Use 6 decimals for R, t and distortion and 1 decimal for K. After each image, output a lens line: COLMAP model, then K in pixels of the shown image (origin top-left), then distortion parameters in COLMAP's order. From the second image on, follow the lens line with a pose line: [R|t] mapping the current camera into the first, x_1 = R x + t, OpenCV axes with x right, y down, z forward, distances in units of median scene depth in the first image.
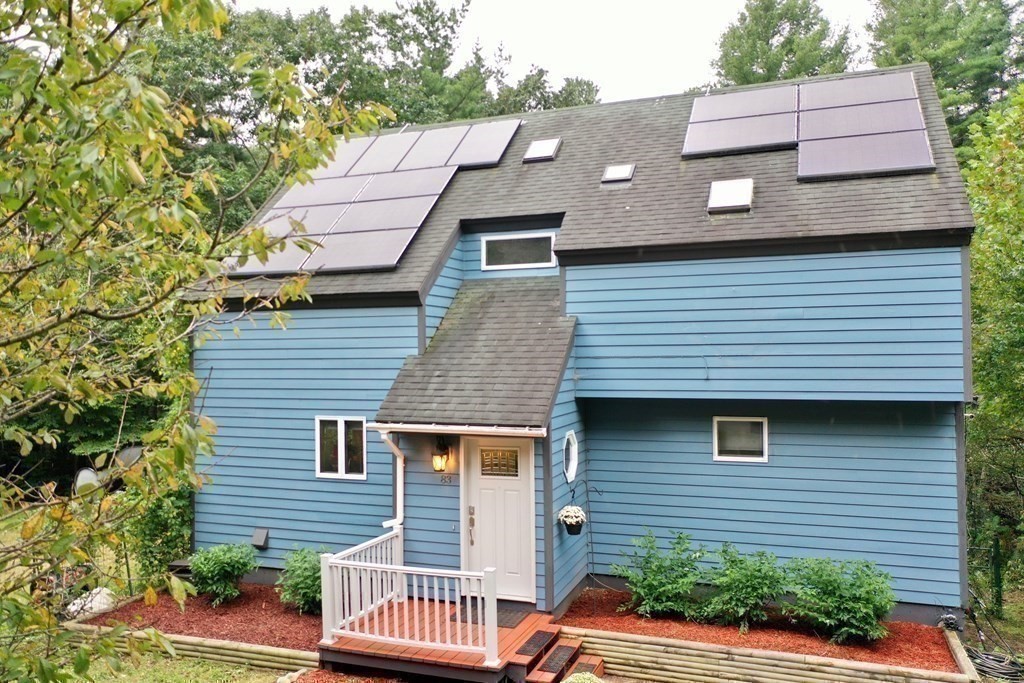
lens RADIAL K [[804.1, 0, 512.0], [0, 804.1, 341.5], [0, 0, 1]] dist [0.019038, -0.002319]
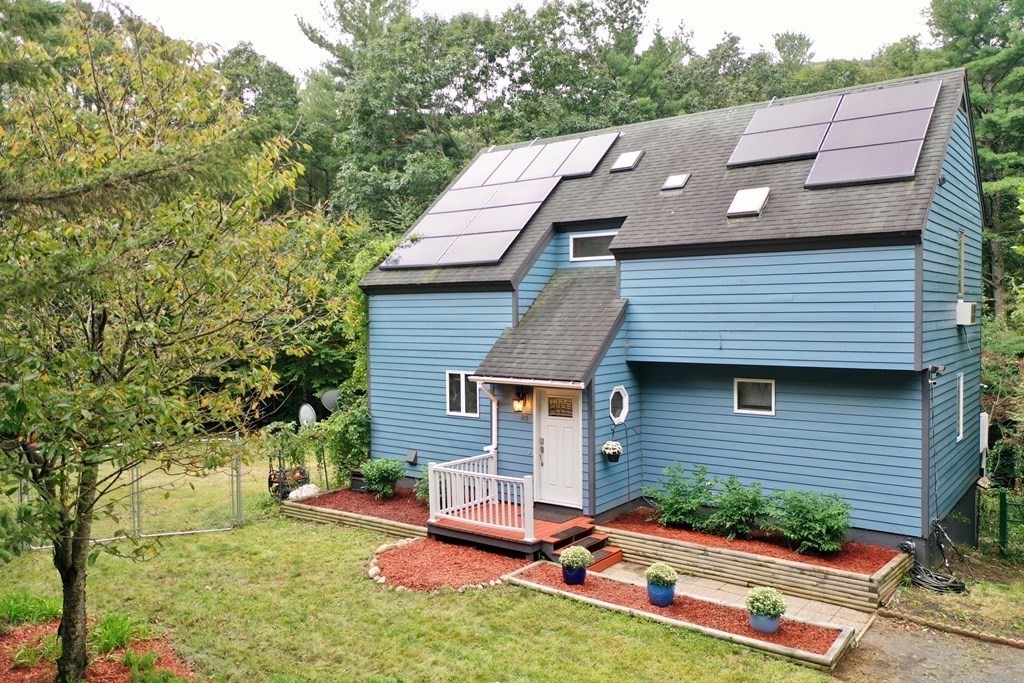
lens RADIAL K [[804.1, 0, 512.0], [0, 804.1, 341.5], [0, 0, 1]] dist [0.019038, -0.002319]
pose [[0.959461, 0.013571, -0.281515, 0.276295], [0.000527, 0.998752, 0.049945, -0.028198], [0.281841, -0.048068, 0.958256, -0.313055]]
